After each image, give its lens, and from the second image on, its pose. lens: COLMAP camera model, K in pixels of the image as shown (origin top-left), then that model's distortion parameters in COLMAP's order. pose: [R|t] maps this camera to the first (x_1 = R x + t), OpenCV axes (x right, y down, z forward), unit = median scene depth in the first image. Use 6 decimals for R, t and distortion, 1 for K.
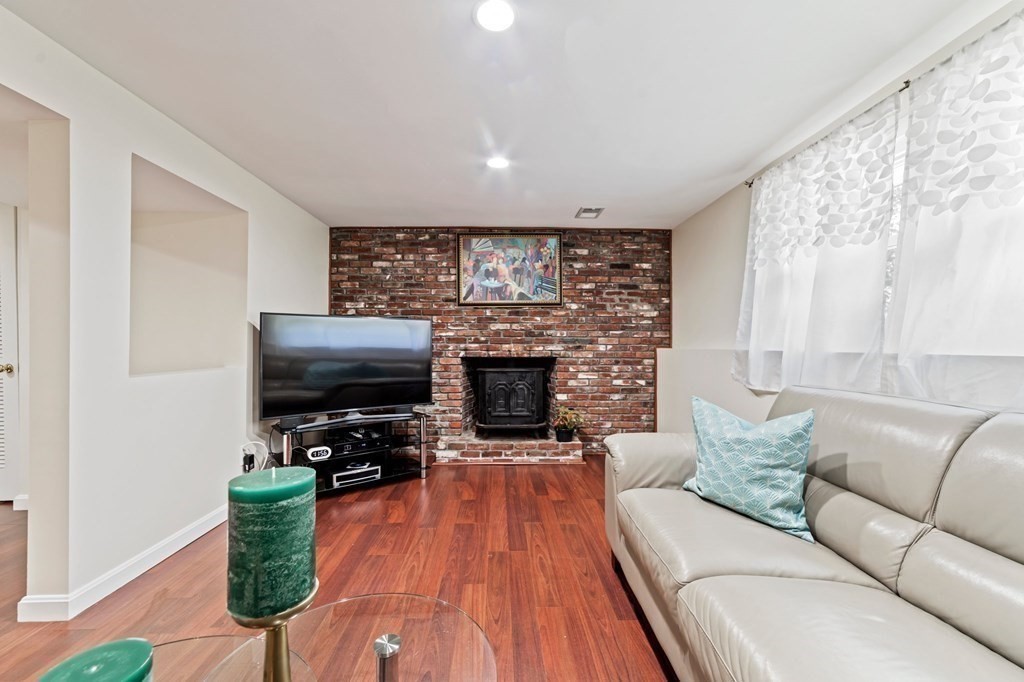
lens RADIAL K [[401.8, 0, 511.8], [0, 401.8, 344.8], [0, 0, 1]] dist [-0.020061, 0.007556]
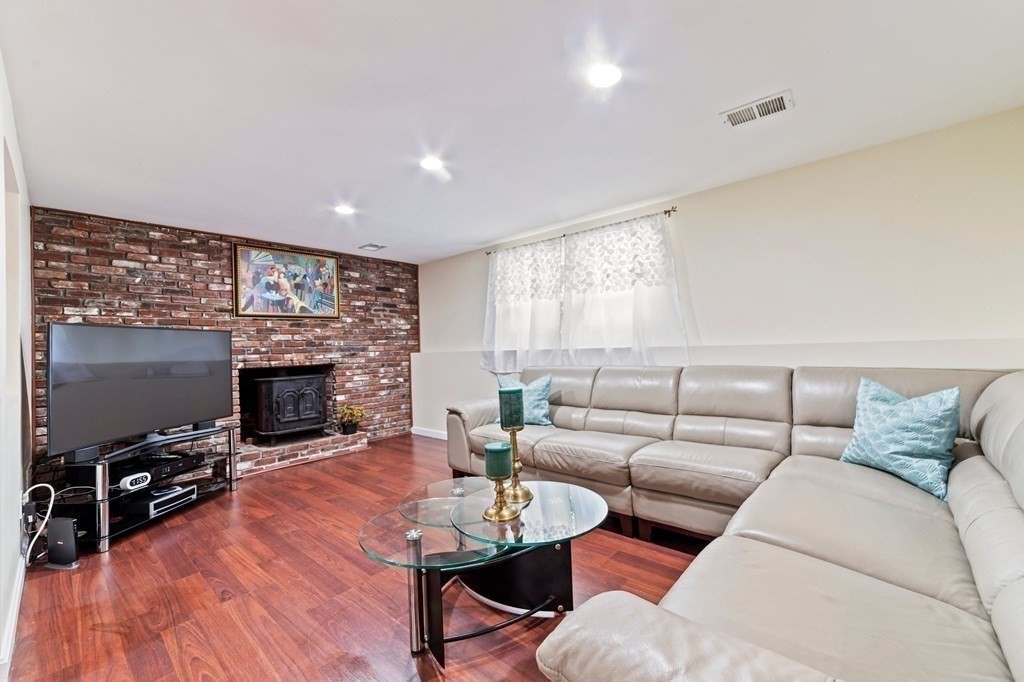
lens RADIAL K [[401.8, 0, 511.8], [0, 401.8, 344.8], [0, 0, 1]] dist [-0.020061, 0.007556]
pose [[0.686445, -0.018668, 0.726943, -0.379223], [0.033364, 0.999426, -0.005841, 0.000333], [-0.726416, 0.028263, 0.686673, -0.156983]]
